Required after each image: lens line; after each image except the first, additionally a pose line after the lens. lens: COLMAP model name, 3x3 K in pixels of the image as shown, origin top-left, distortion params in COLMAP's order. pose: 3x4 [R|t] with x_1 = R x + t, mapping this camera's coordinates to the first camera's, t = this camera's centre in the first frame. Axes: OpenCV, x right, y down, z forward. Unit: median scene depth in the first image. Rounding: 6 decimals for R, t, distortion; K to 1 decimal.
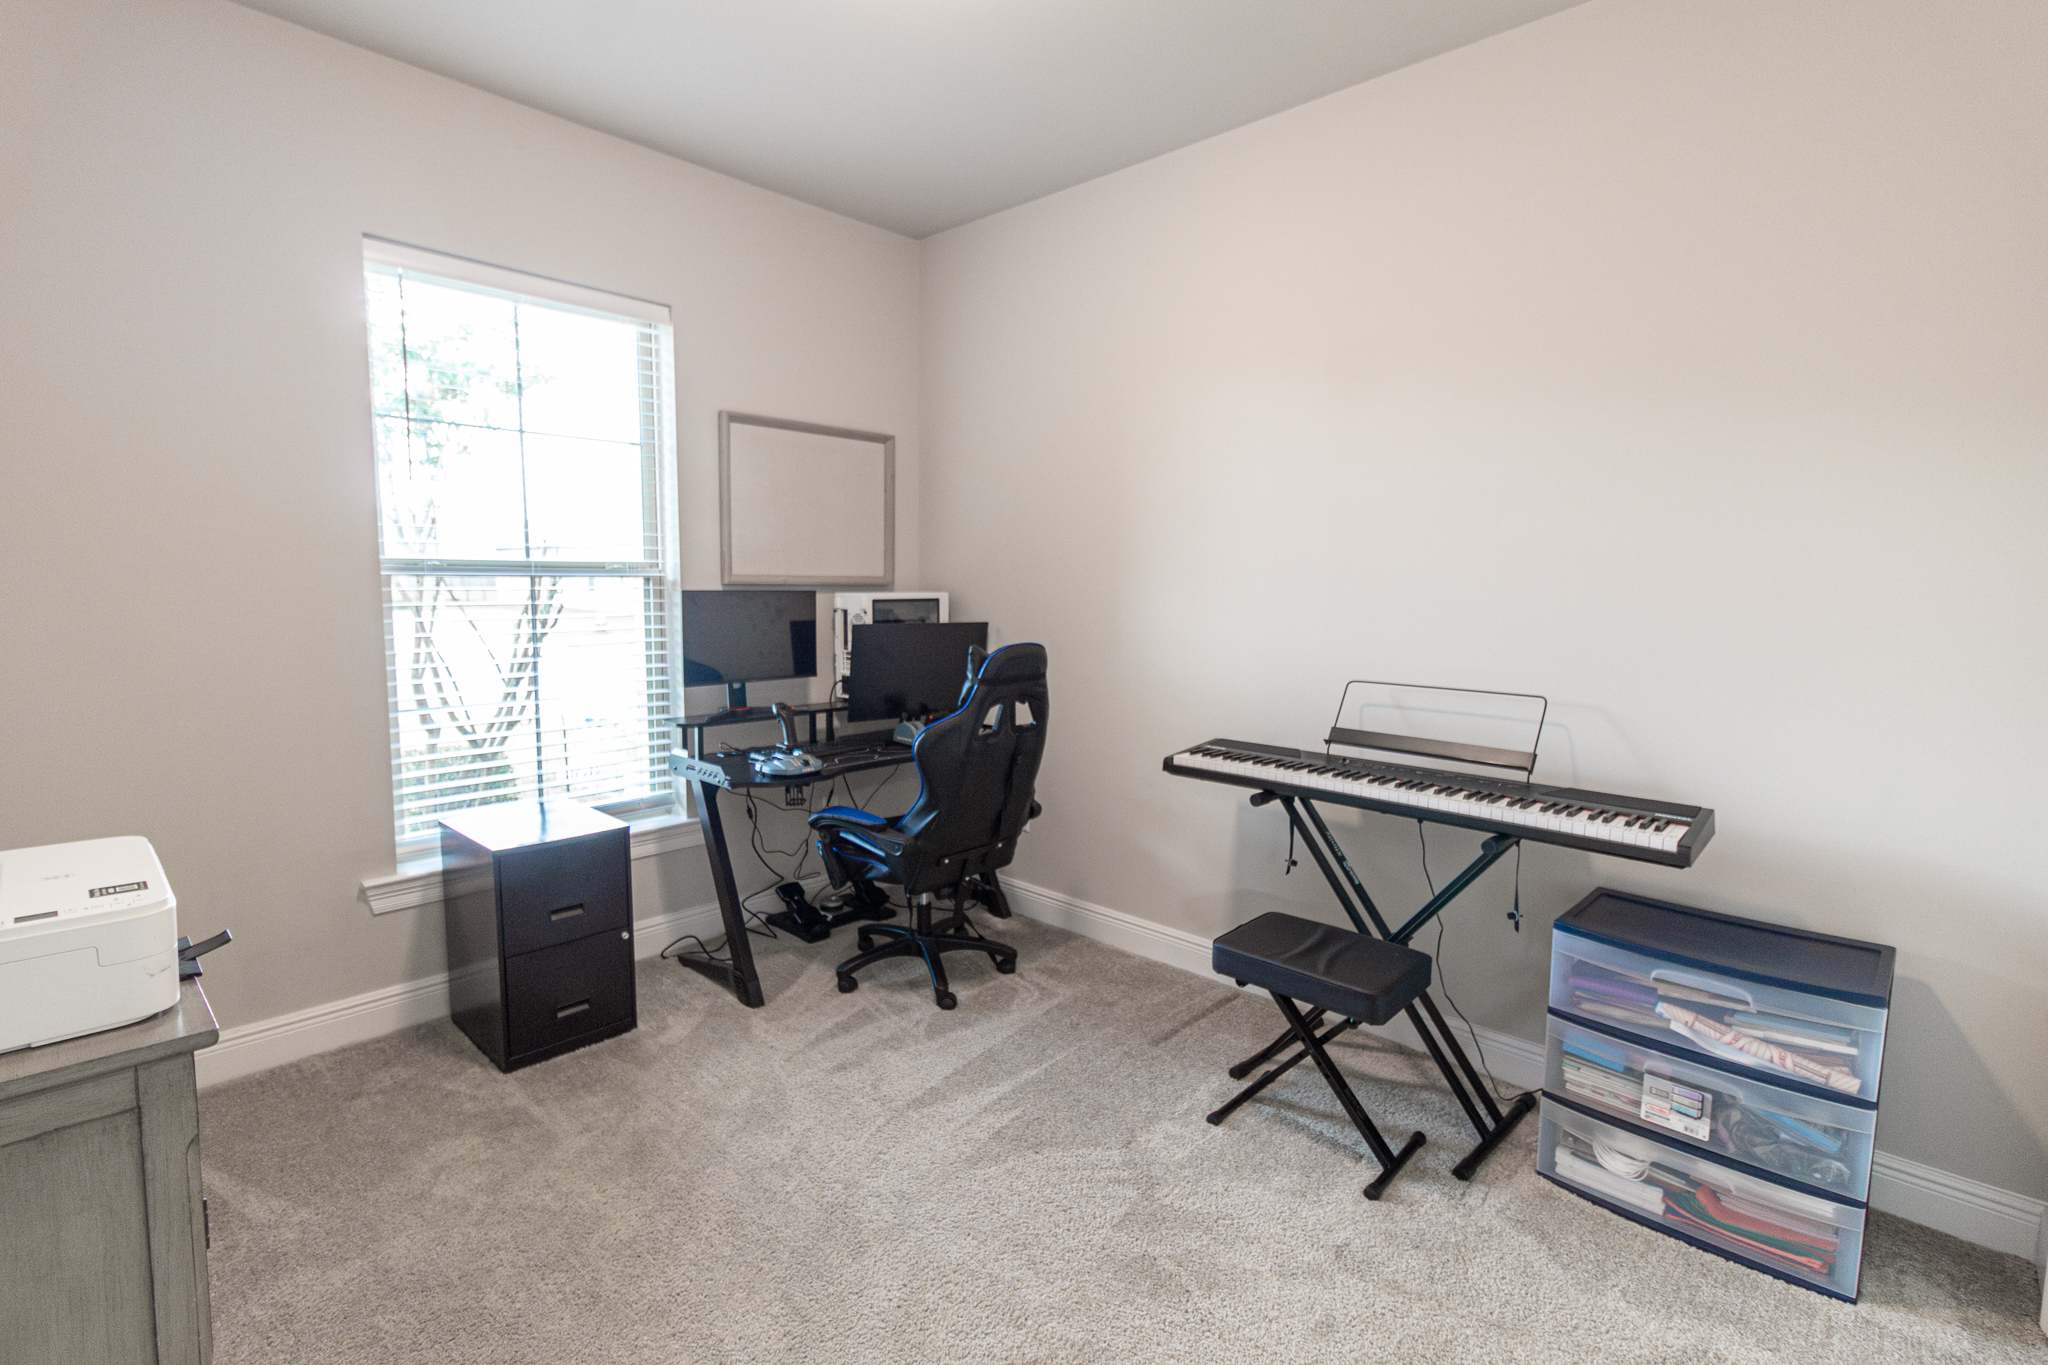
lens RADIAL K [[949.3, 0, 1033.1], [0, 949.3, 674.4], [0, 0, 1]] dist [0.002816, 0.000998]
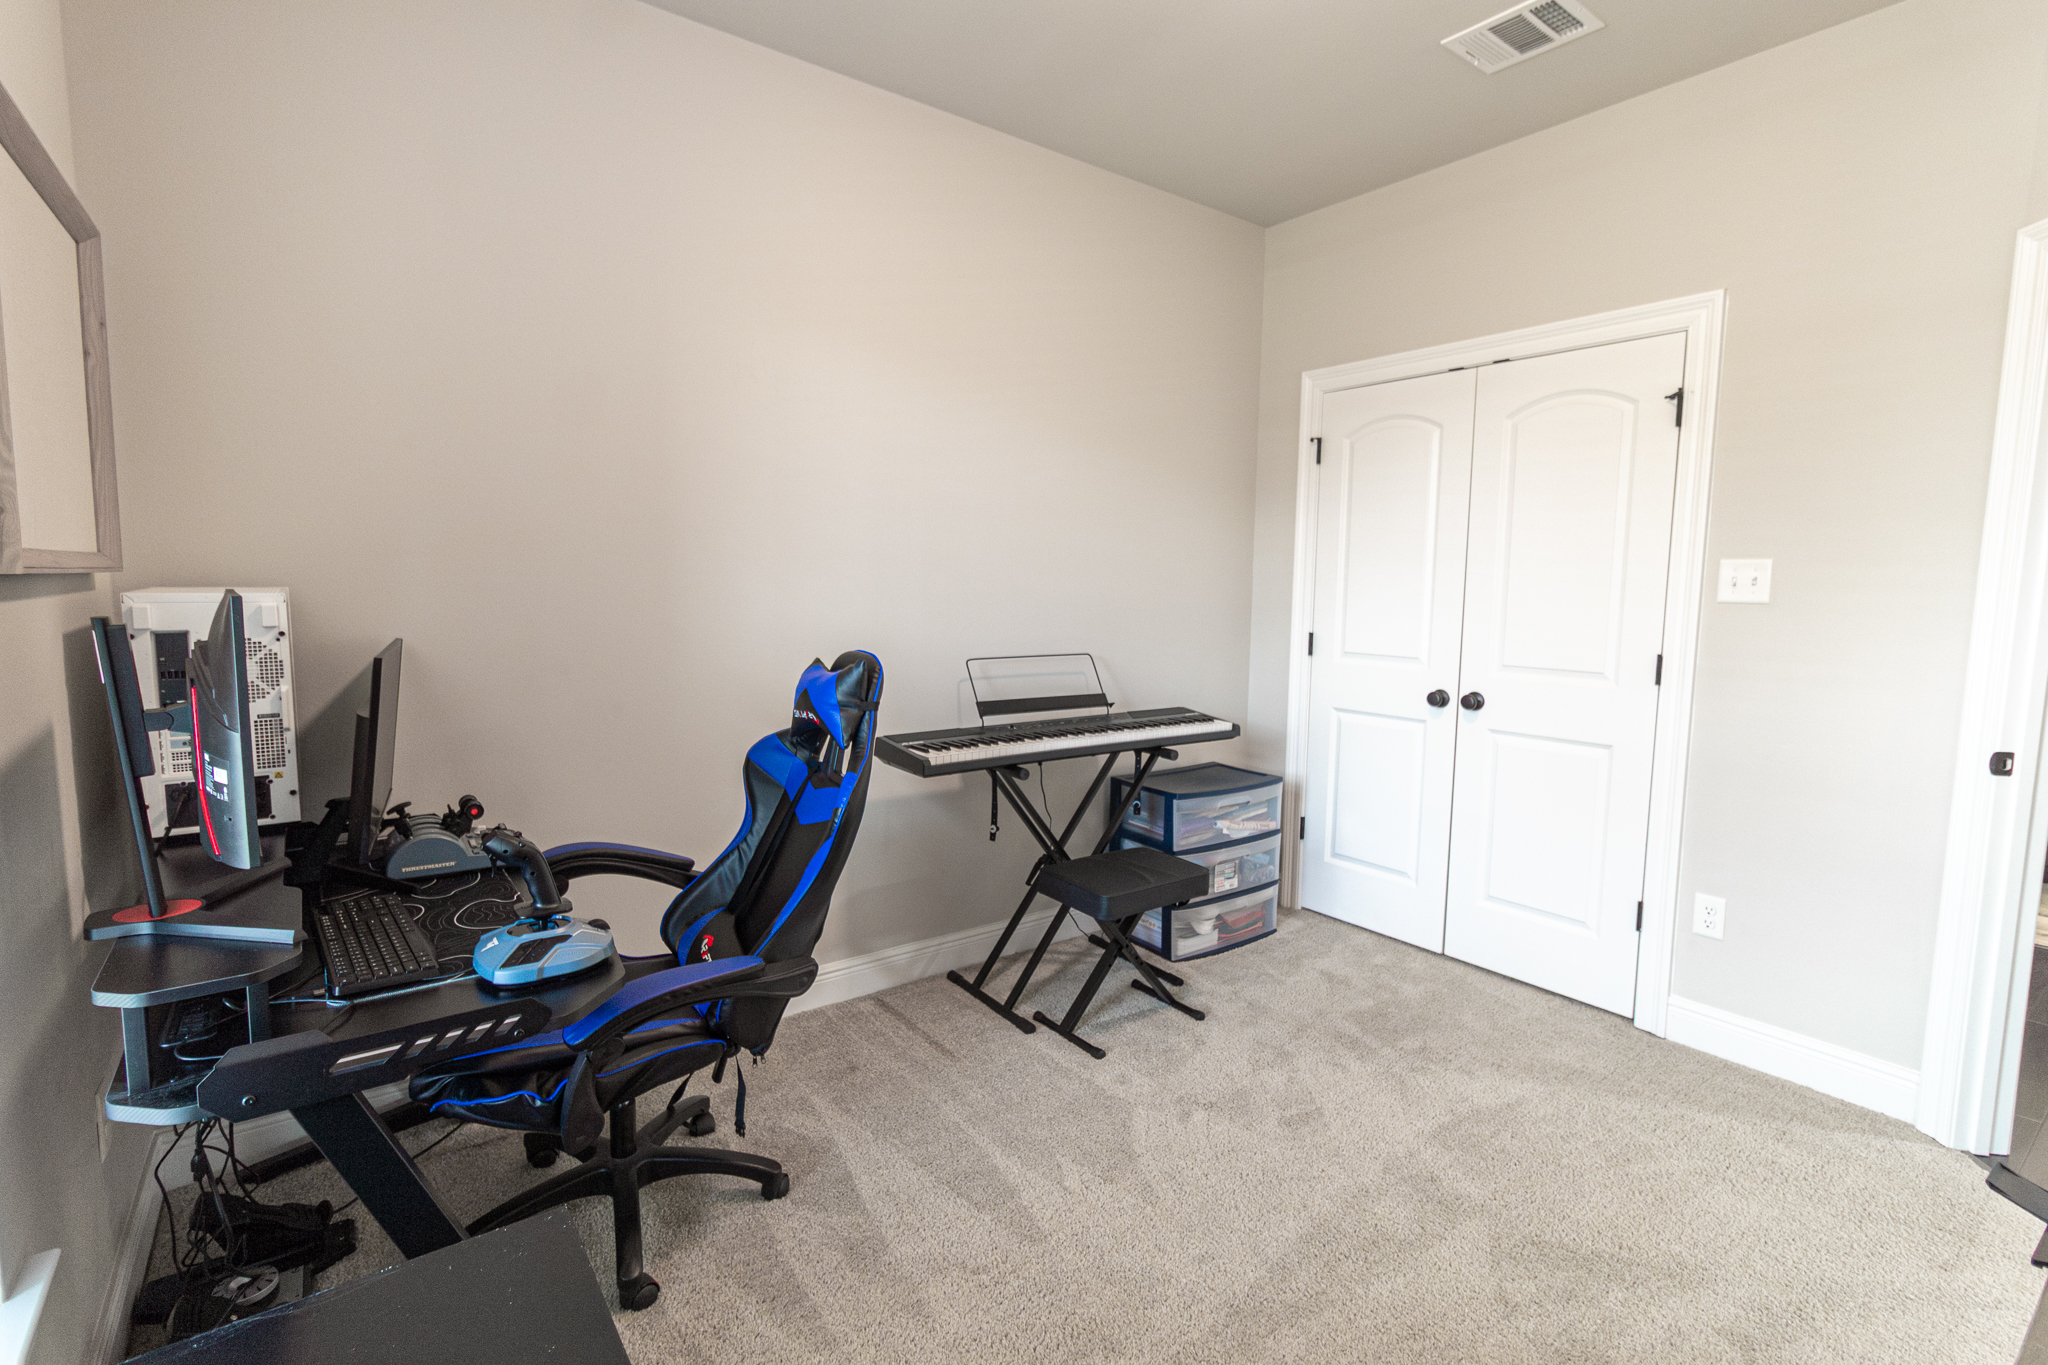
lens RADIAL K [[944.3, 0, 1025.9], [0, 944.3, 673.3], [0, 0, 1]] dist [0.002706, 0.001267]
pose [[0.173664, -0.105821, 0.979103, -0.870978], [0.087079, 0.991966, 0.091766, -0.086220], [-0.980948, 0.069323, 0.181483, 0.858499]]
